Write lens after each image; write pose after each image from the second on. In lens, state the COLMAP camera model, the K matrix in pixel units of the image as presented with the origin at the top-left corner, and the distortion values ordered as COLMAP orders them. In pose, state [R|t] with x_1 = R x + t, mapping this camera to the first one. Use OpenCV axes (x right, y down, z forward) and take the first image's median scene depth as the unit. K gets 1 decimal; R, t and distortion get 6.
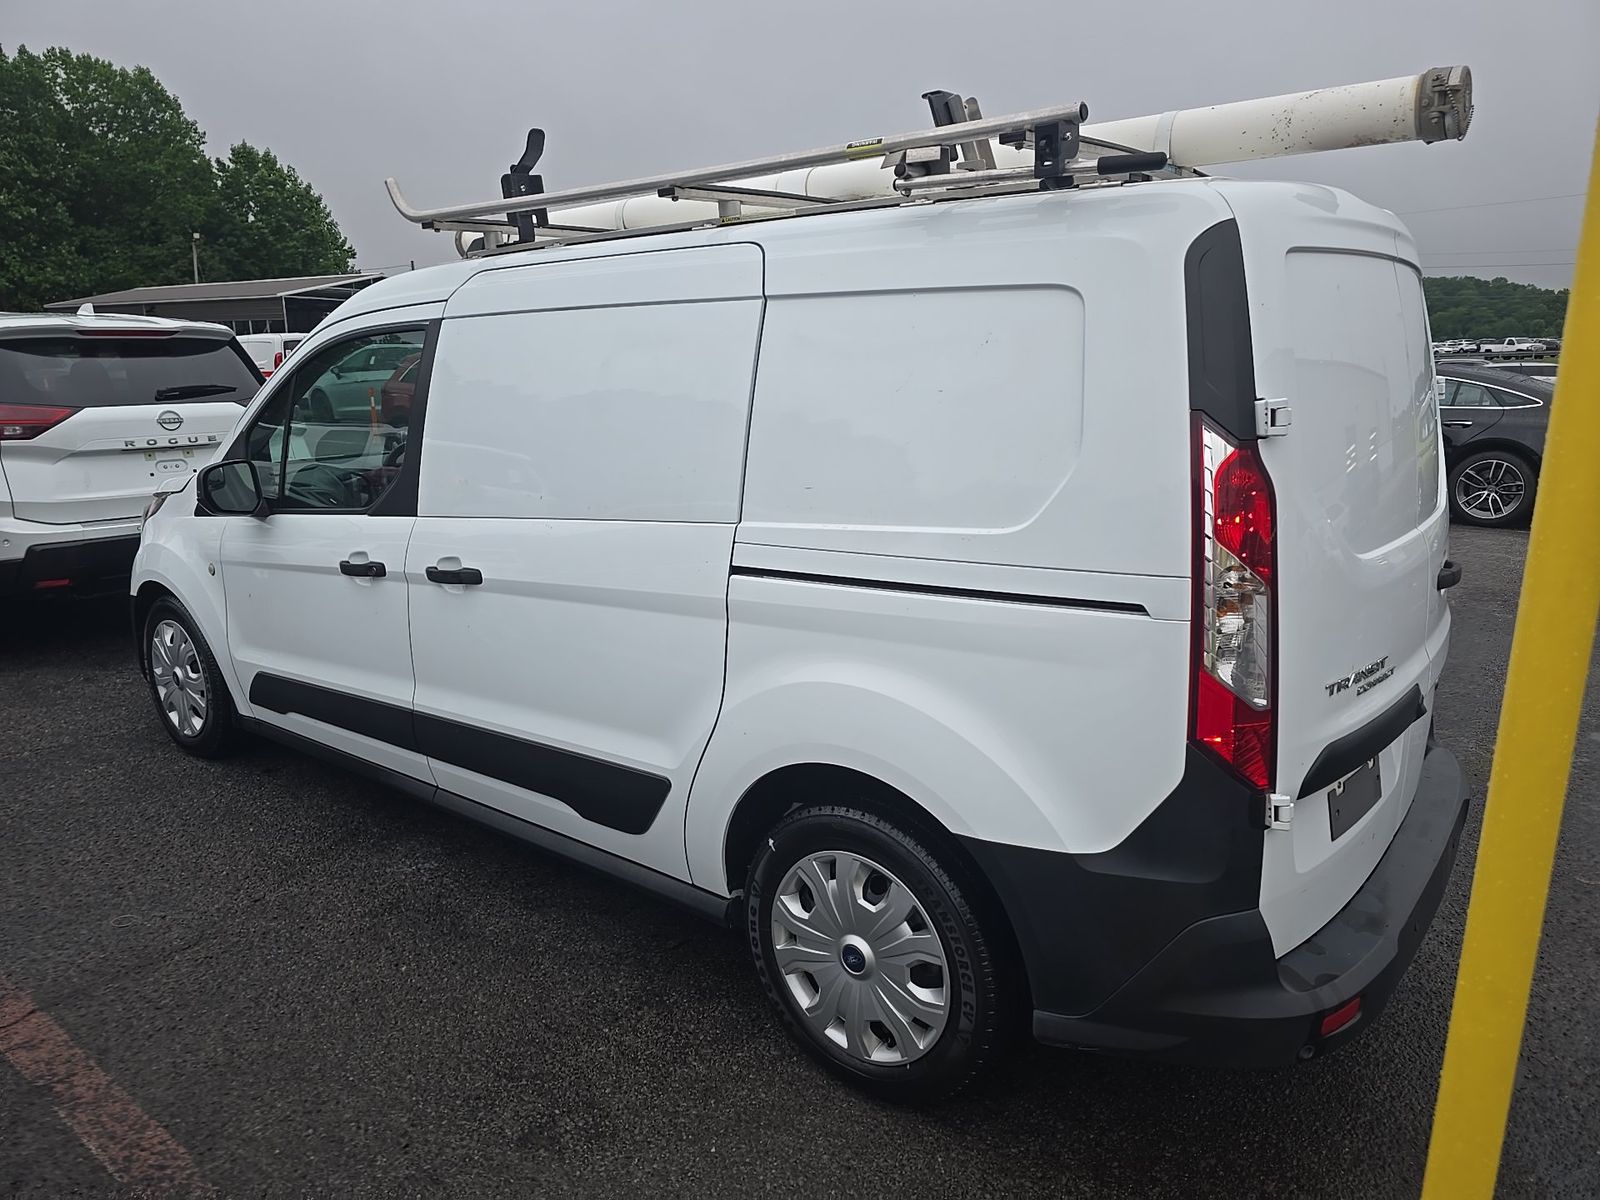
lens RADIAL K [[1090.1, 0, 800.0], [0, 1090.1, 600.0], [0, 0, 1]] dist [0.022295, -0.019908]
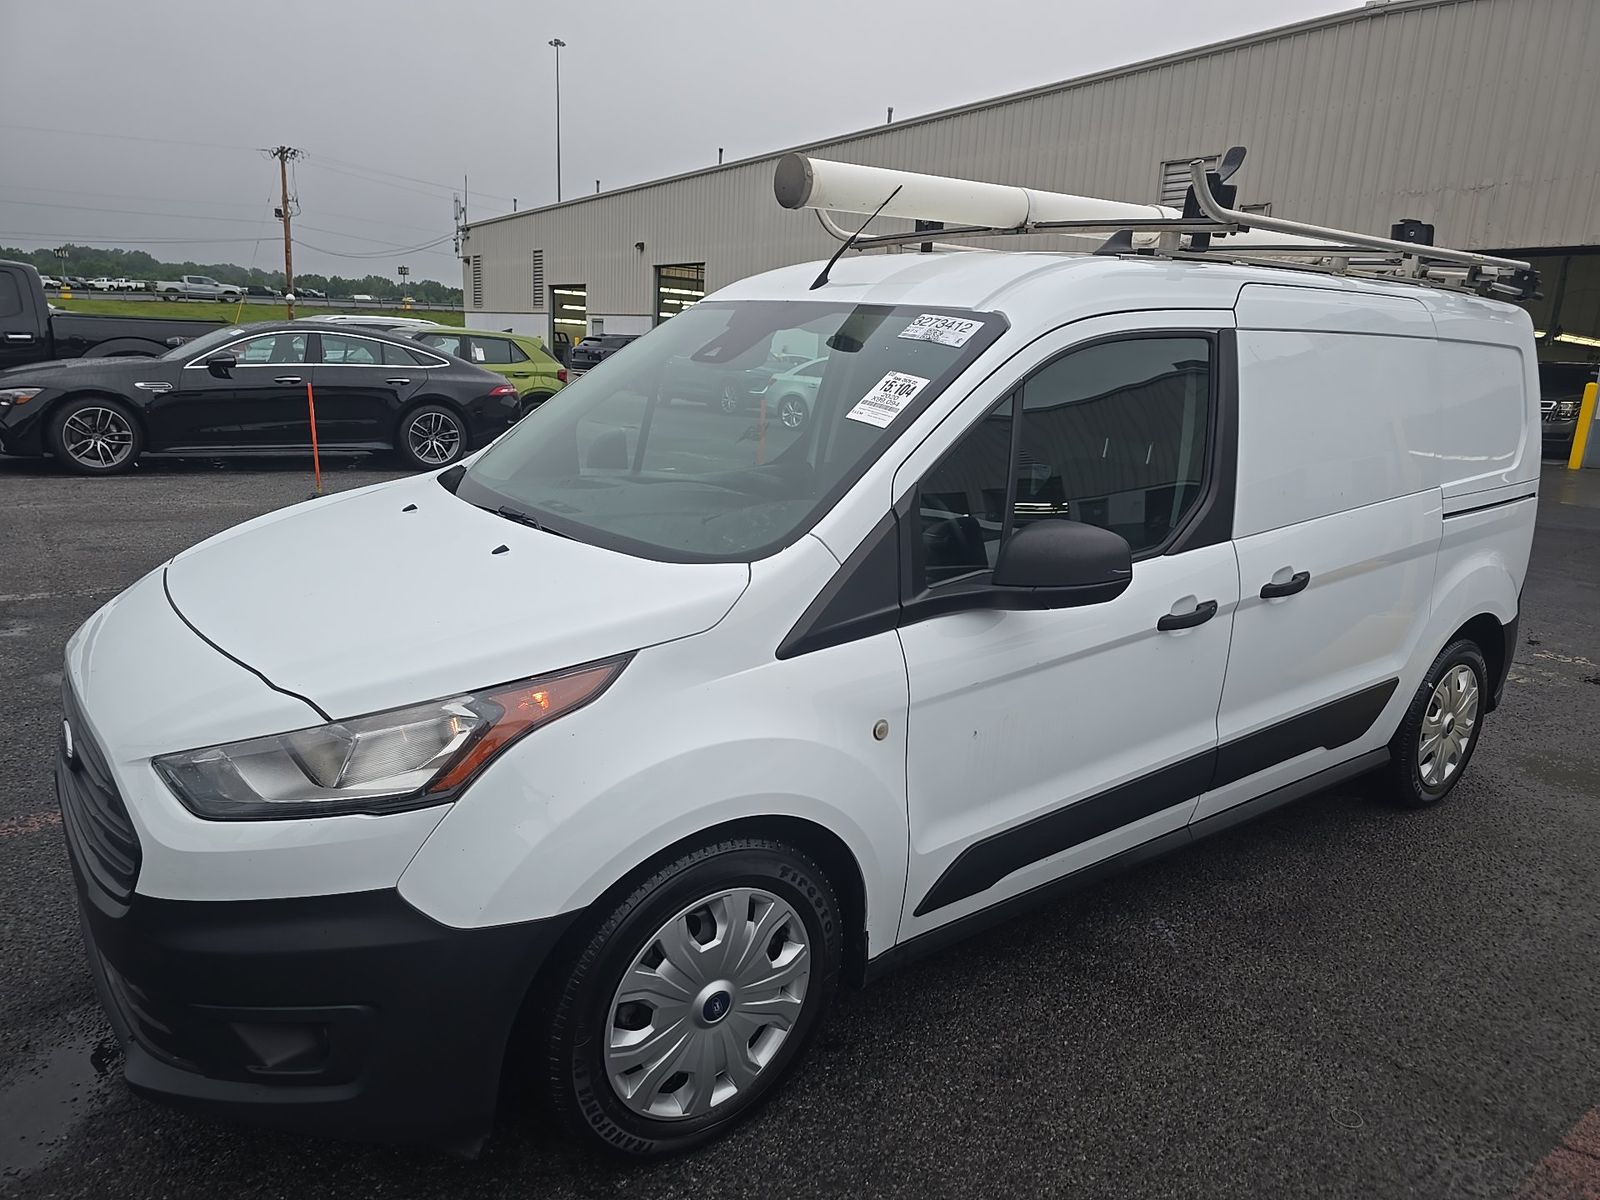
lens RADIAL K [[1090.1, 0, 800.0], [0, 1090.1, 600.0], [0, 0, 1]] dist [0.022295, -0.019908]
pose [[0.229889, -0.203686, 0.951663, -0.420624], [0.149096, 0.973681, 0.172382, -0.076422], [-0.961728, 0.102260, 0.254208, 0.352915]]
